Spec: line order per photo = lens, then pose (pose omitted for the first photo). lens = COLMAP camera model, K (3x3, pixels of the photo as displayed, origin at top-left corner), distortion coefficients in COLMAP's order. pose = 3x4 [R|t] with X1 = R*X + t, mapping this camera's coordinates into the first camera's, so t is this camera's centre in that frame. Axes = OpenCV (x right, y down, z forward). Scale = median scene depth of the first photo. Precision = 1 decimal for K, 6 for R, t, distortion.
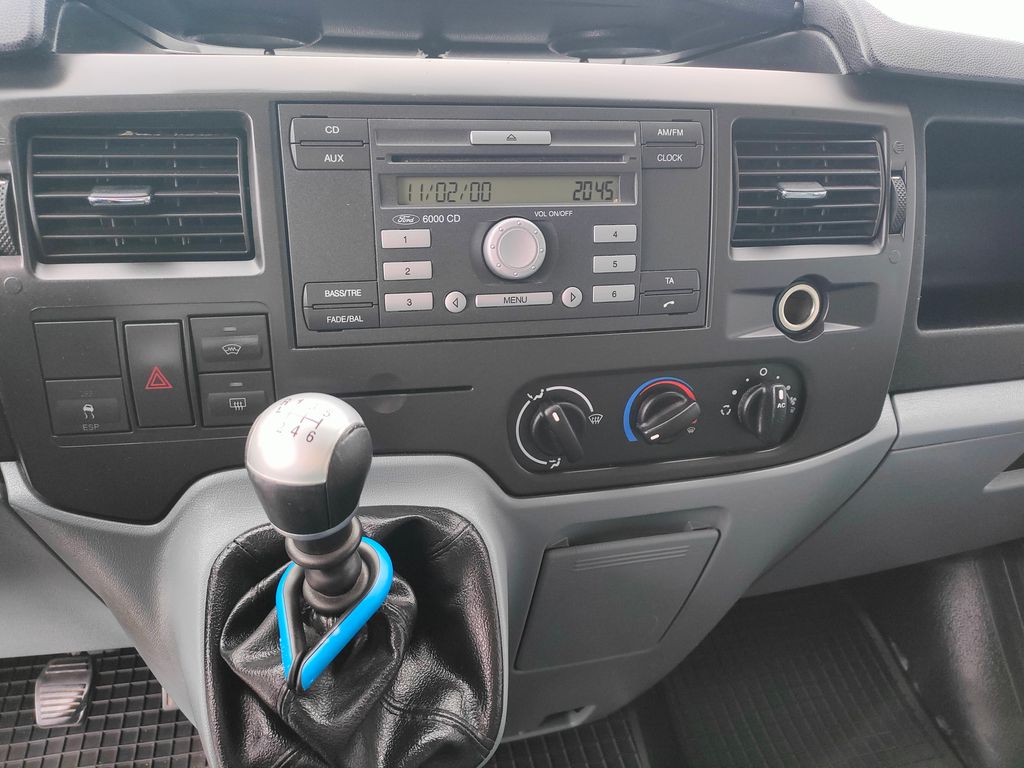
lens RADIAL K [[752.0, 0, 512.0], [0, 752.0, 384.0], [0, 0, 1]] dist [0.029952, 0.001648]
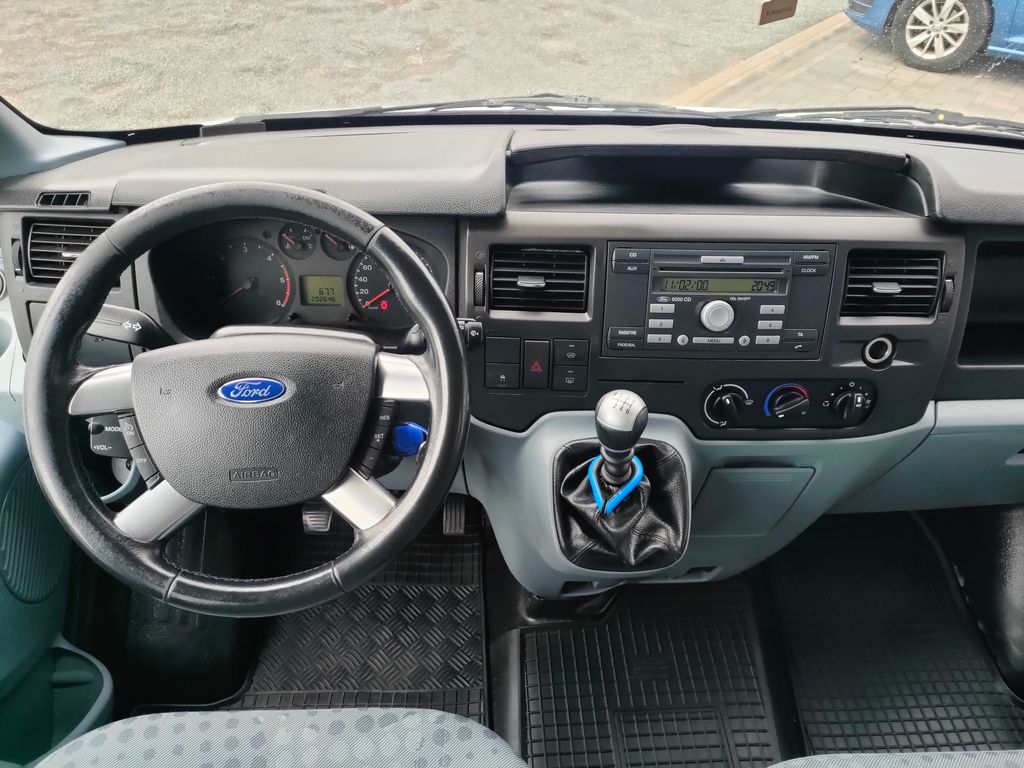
lens RADIAL K [[710.4, 0, 512.0], [0, 710.4, 384.0], [0, 0, 1]] dist [0.002196, -0.000844]
pose [[0.977450, 0.102132, -0.184826, -0.150767], [-0.078865, 0.988484, 0.129146, -0.192435], [0.195888, -0.111658, 0.974249, -0.869438]]
